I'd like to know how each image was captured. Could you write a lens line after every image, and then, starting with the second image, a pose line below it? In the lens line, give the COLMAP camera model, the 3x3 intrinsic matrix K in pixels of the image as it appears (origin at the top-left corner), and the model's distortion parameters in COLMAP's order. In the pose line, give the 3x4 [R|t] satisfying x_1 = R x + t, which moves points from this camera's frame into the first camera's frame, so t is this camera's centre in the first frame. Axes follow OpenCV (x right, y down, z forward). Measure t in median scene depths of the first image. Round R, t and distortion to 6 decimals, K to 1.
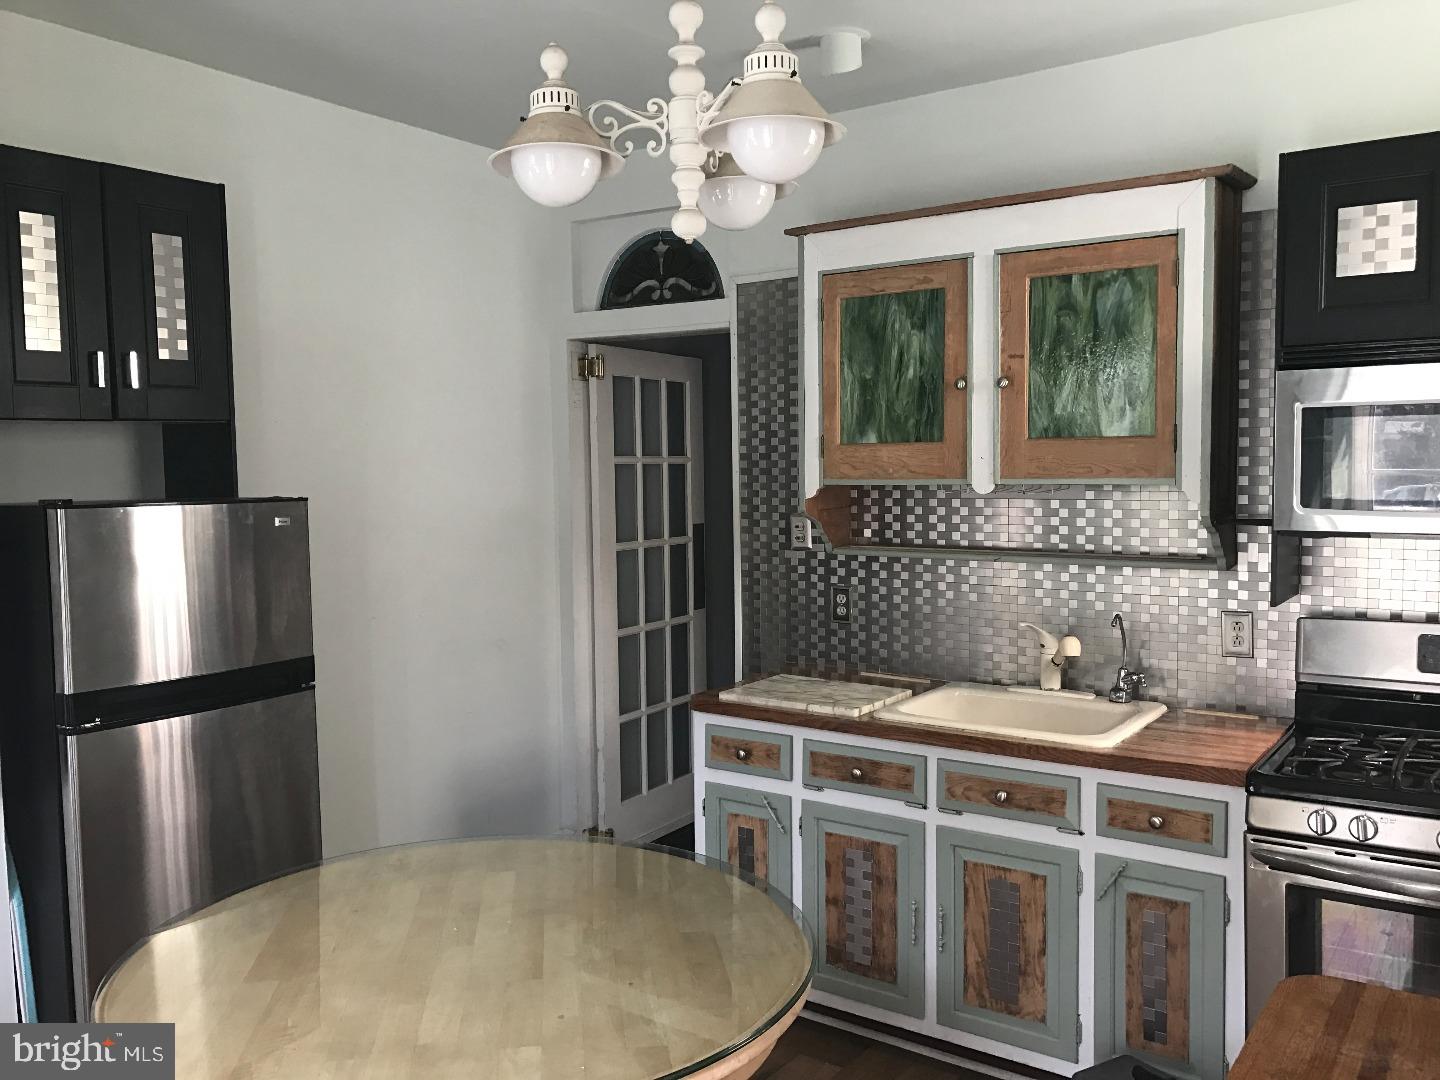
lens RADIAL K [[1169.8, 0, 700.5], [0, 1169.8, 530.8], [0, 0, 1]] dist [0.008620, -0.150204]
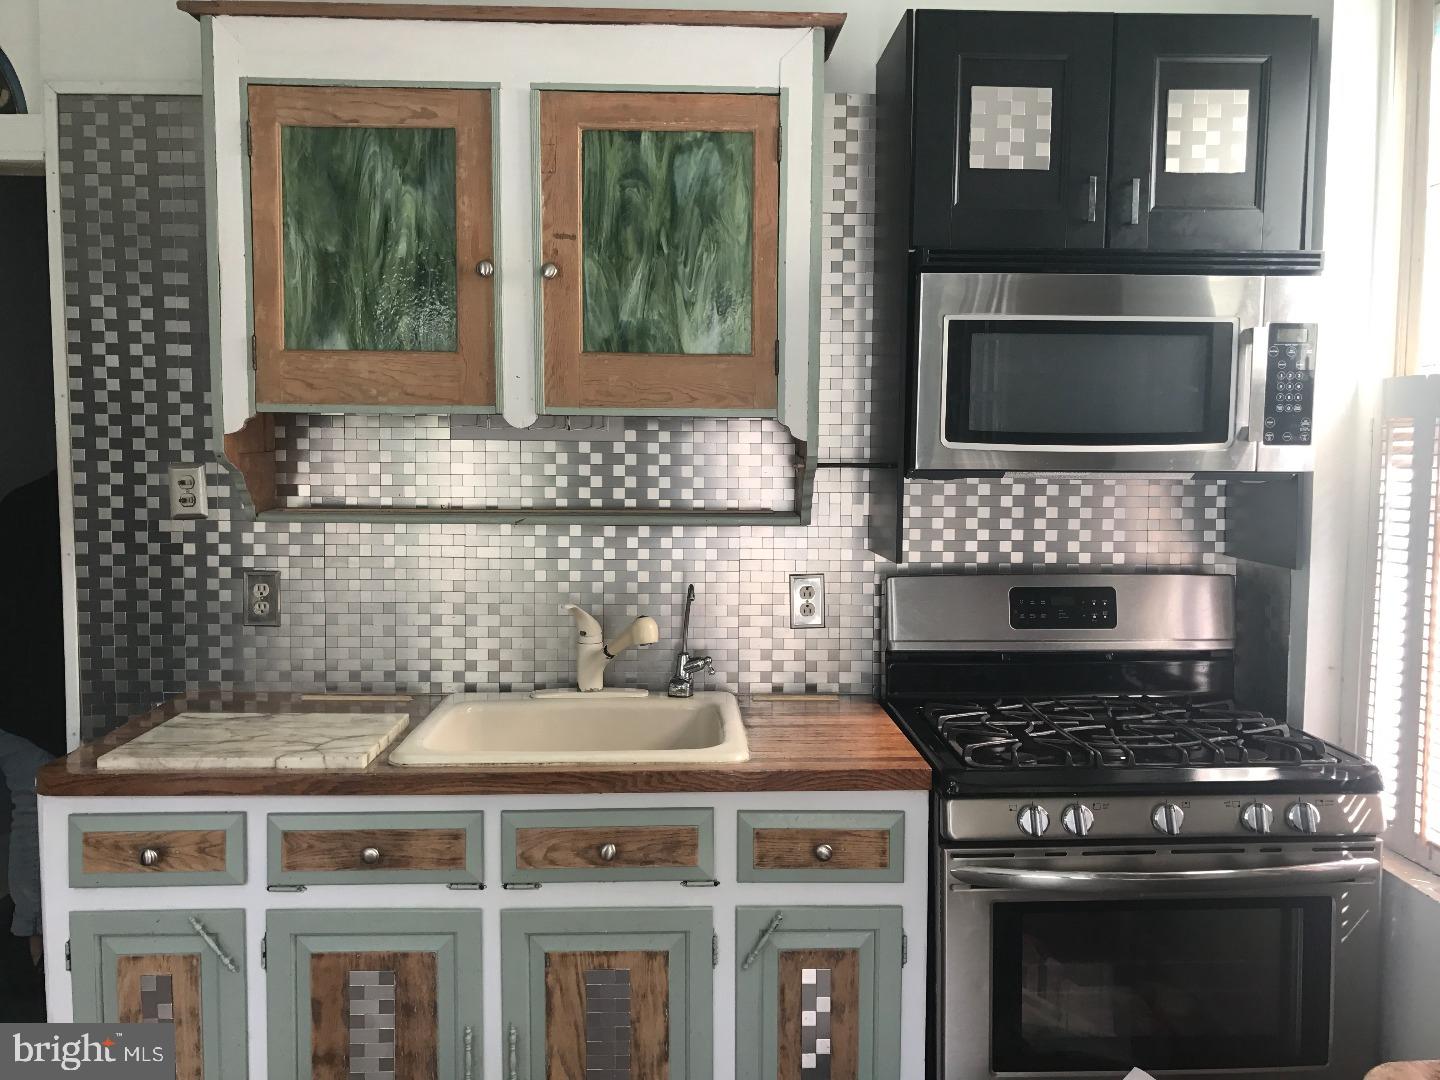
lens RADIAL K [[1167.7, 0, 720.0], [0, 1167.7, 540.0], [0, 0, 1]] dist [0.007550, -0.008263]
pose [[0.783554, -0.029278, 0.620634, -0.107718], [0.019239, 0.999553, 0.022863, 0.023458], [-0.621026, -0.005974, 0.783767, 0.373269]]
